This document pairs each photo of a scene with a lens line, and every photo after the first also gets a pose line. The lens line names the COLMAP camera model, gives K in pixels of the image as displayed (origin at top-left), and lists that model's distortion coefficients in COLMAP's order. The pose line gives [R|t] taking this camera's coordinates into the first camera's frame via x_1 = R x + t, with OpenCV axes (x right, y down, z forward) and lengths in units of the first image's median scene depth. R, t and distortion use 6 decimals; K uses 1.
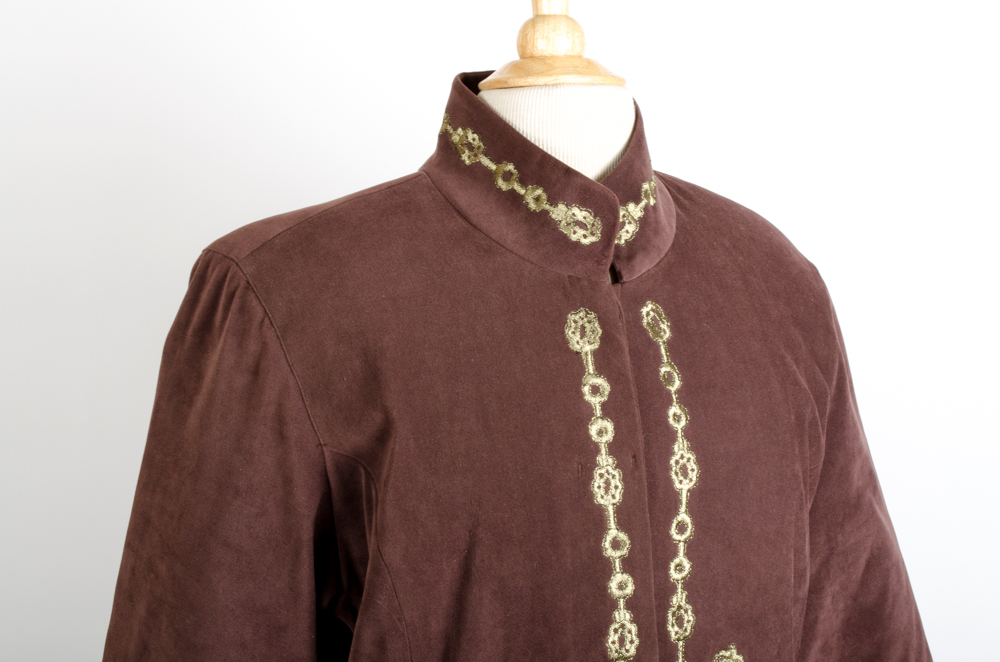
lens RADIAL K [[1865.8, 0, 500.0], [0, 1865.8, 331.0], [0, 0, 1]] dist [-0.035613, -0.057766]
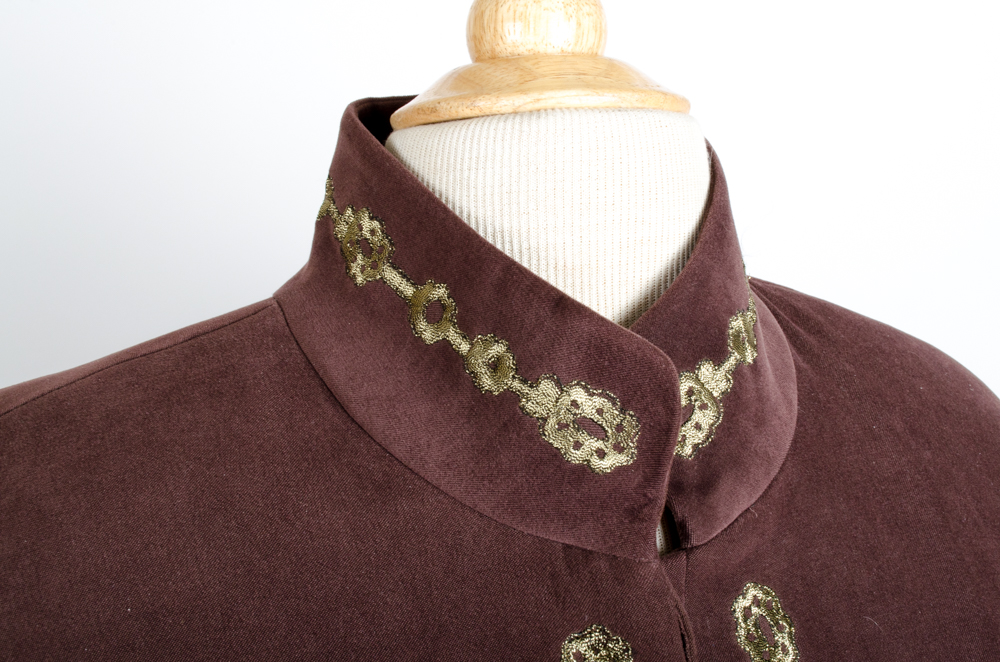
lens RADIAL K [[1420.7, 0, 500.0], [0, 1420.7, 331.0], [0, 0, 1]] dist [-0.009732, -0.032518]
pose [[0.997529, -0.015910, -0.068434, 0.043664], [0.015458, 0.999855, -0.007132, -0.074963], [0.068538, 0.006056, 0.997630, 0.644898]]
